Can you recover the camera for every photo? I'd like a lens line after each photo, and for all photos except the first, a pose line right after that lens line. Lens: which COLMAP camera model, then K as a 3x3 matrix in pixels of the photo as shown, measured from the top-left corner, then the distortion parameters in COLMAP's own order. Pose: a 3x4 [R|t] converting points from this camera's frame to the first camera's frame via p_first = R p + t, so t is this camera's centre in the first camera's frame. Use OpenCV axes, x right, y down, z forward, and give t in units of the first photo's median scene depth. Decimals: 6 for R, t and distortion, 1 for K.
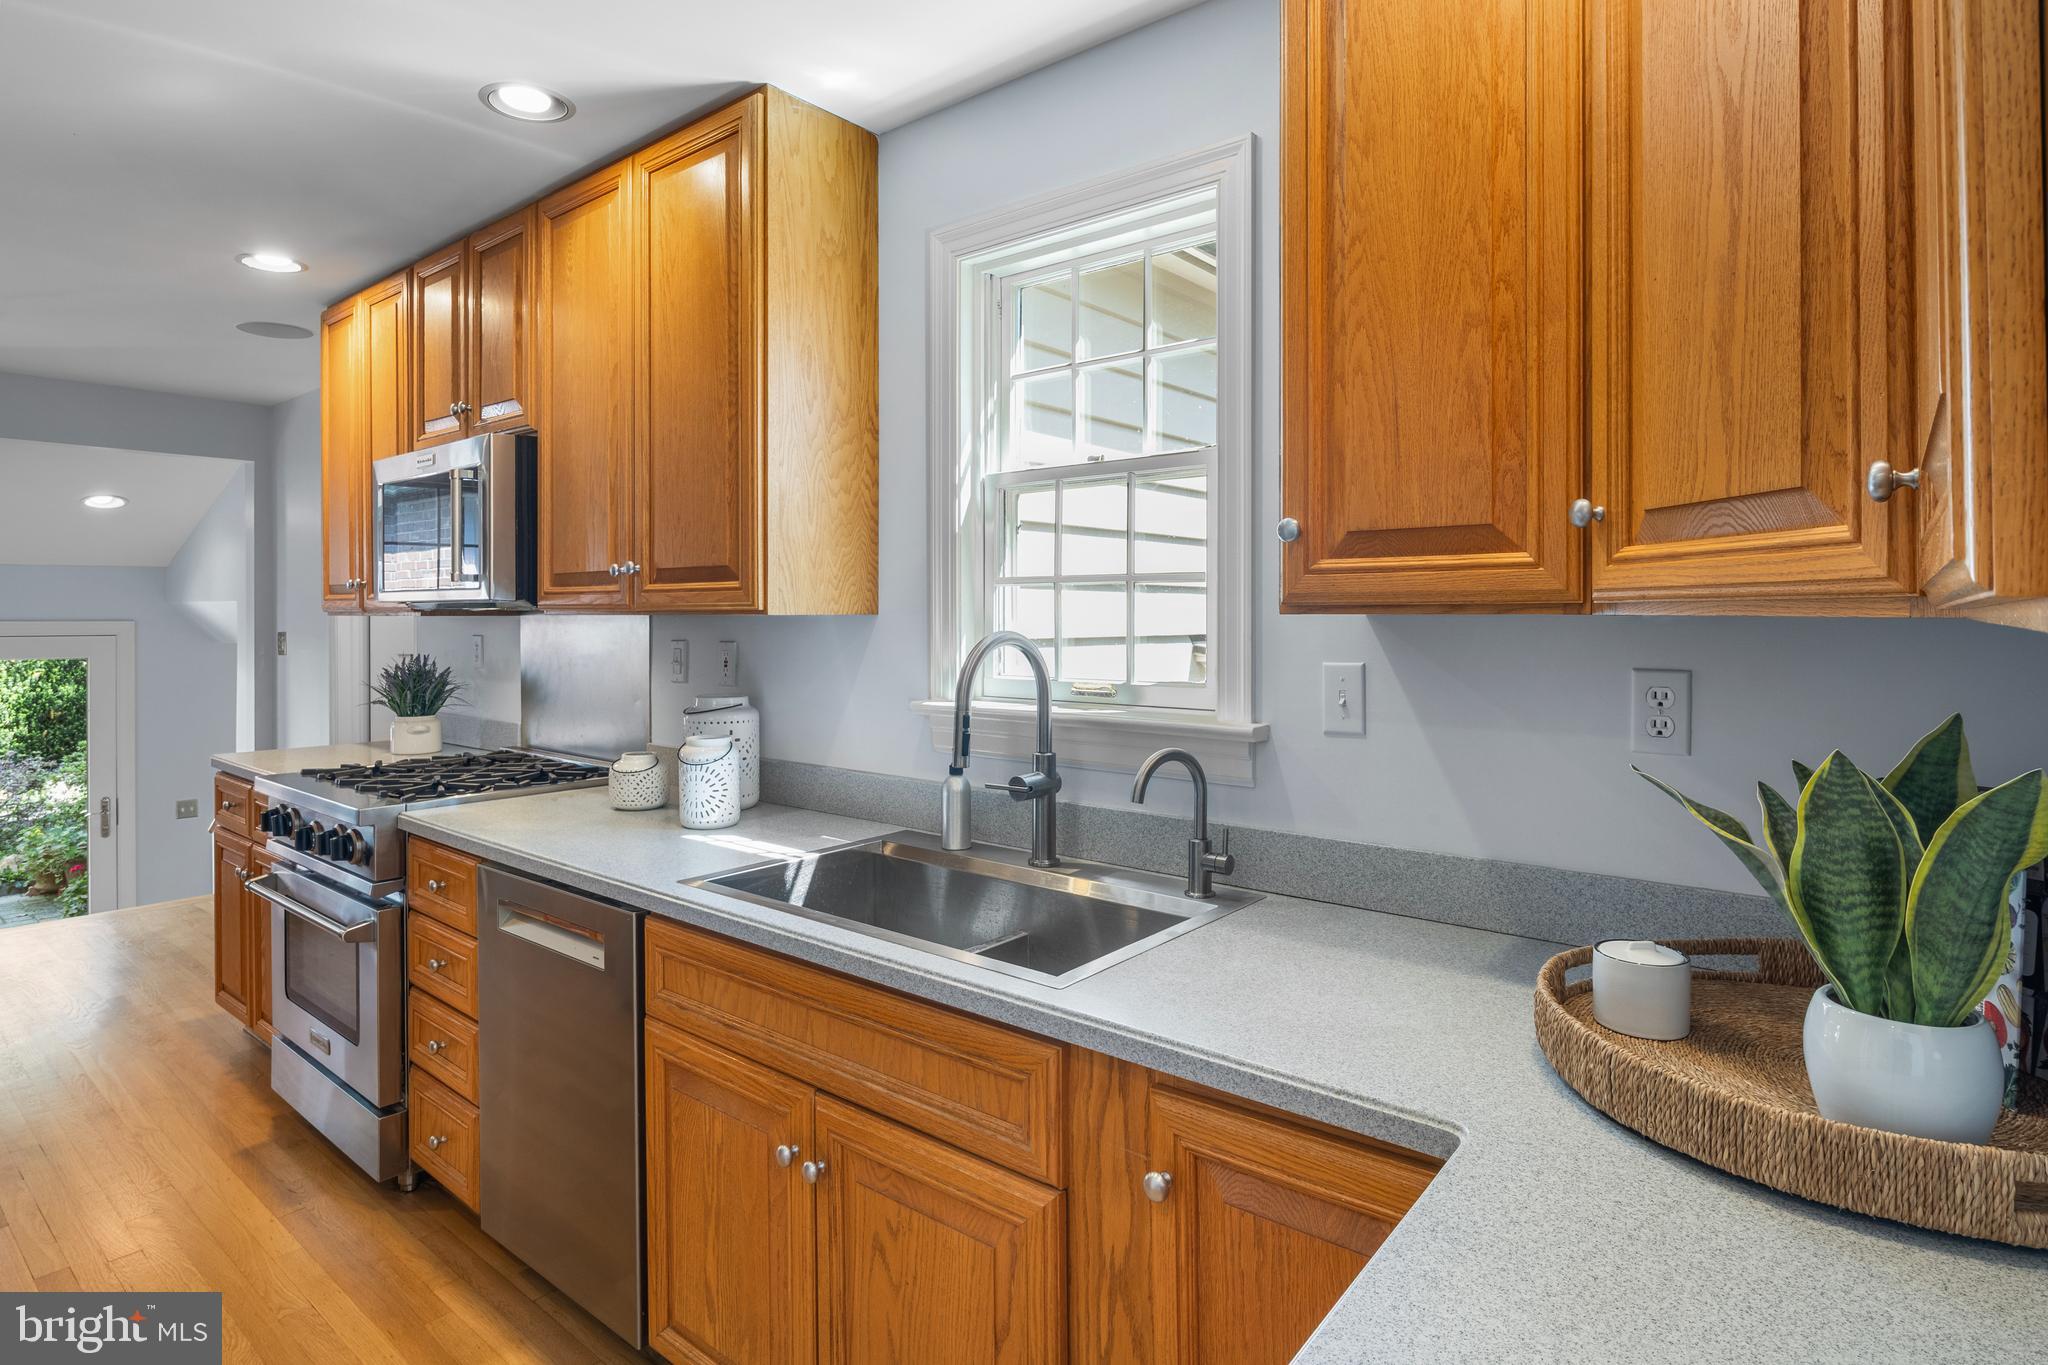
lens RADIAL K [[1072.4, 0, 1022.0], [0, 1072.4, 622.2], [0, 0, 1]] dist [-0.010971, -0.000098]
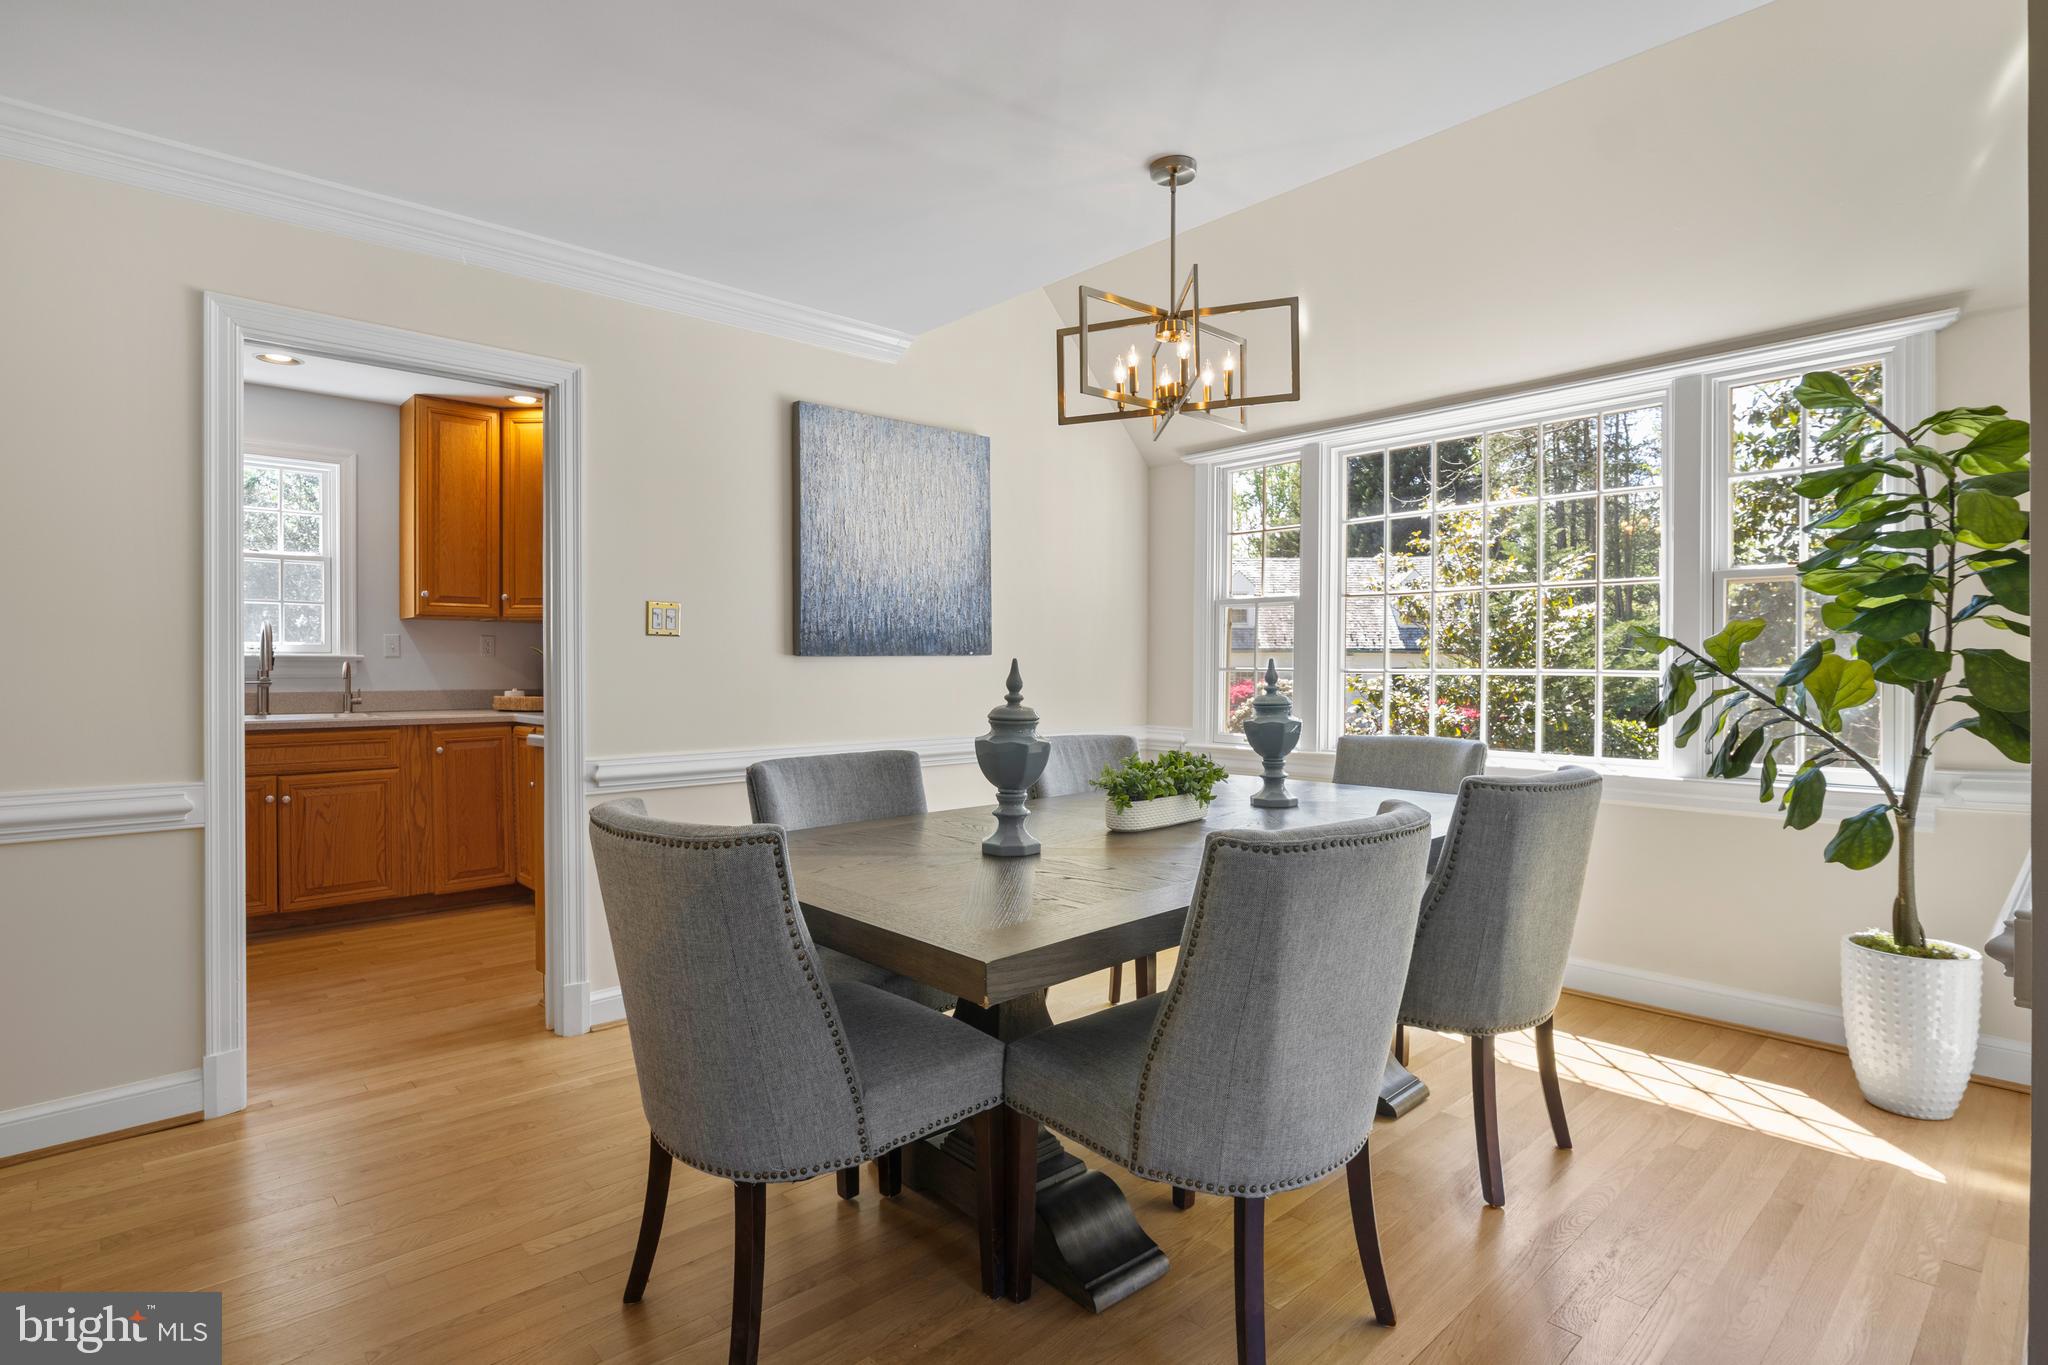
lens RADIAL K [[1039.3, 0, 1024.0], [0, 1039.3, 682.5], [0, 0, 1]] dist [-0.004651, -0.001161]
pose [[0.128974, -0.003956, 0.991640, -1.990839], [0.002322, 0.999991, 0.003687, 0.138258], [-0.991645, 0.001827, 0.128982, -0.988526]]
